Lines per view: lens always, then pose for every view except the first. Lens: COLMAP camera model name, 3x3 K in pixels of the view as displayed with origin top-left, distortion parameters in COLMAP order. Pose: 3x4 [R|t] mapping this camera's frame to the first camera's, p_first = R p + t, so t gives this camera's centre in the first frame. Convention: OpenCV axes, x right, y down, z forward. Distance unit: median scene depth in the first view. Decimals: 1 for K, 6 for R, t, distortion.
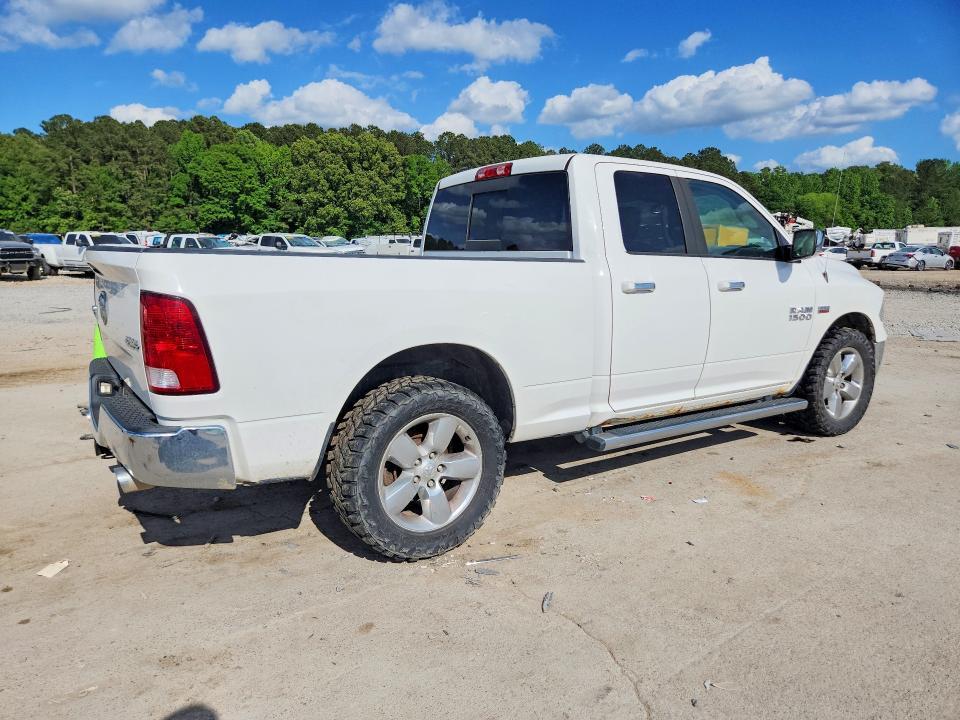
lens RADIAL K [[664.5, 0, 479.0], [0, 664.5, 365.6], [0, 0, 1]] dist [0.009963, -0.014673]
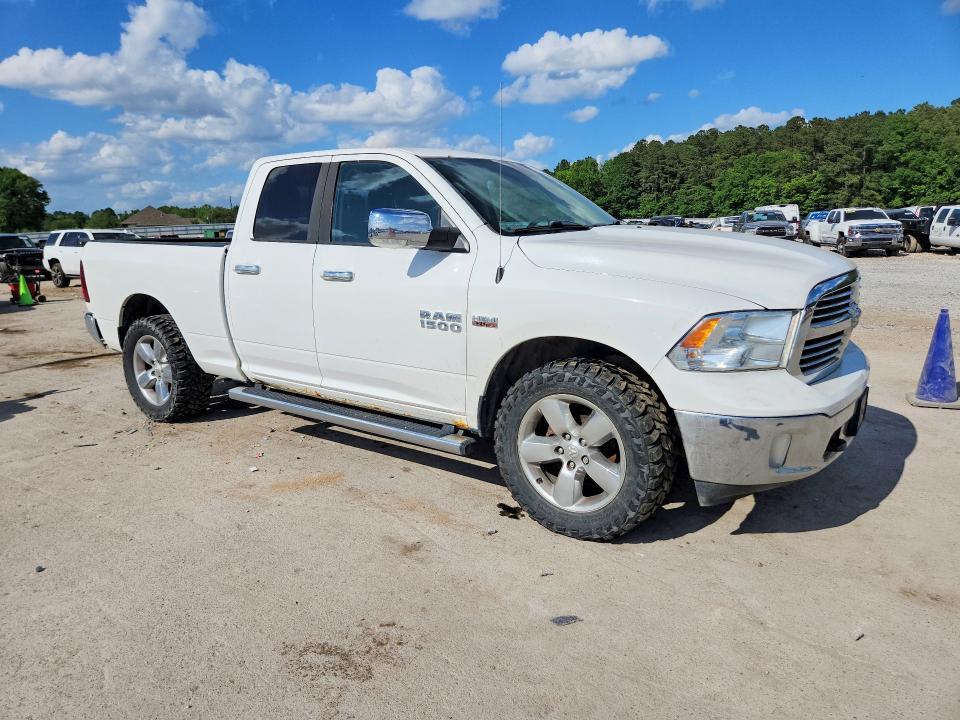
lens RADIAL K [[664.5, 0, 470.9], [0, 664.5, 357.3], [0, 0, 1]] dist [0.009963, -0.014673]
pose [[0.302819, 0.166017, -0.938477, 1.360763], [-0.141220, 0.981657, 0.128088, -0.157746], [0.942527, 0.093744, 0.320709, 0.921174]]
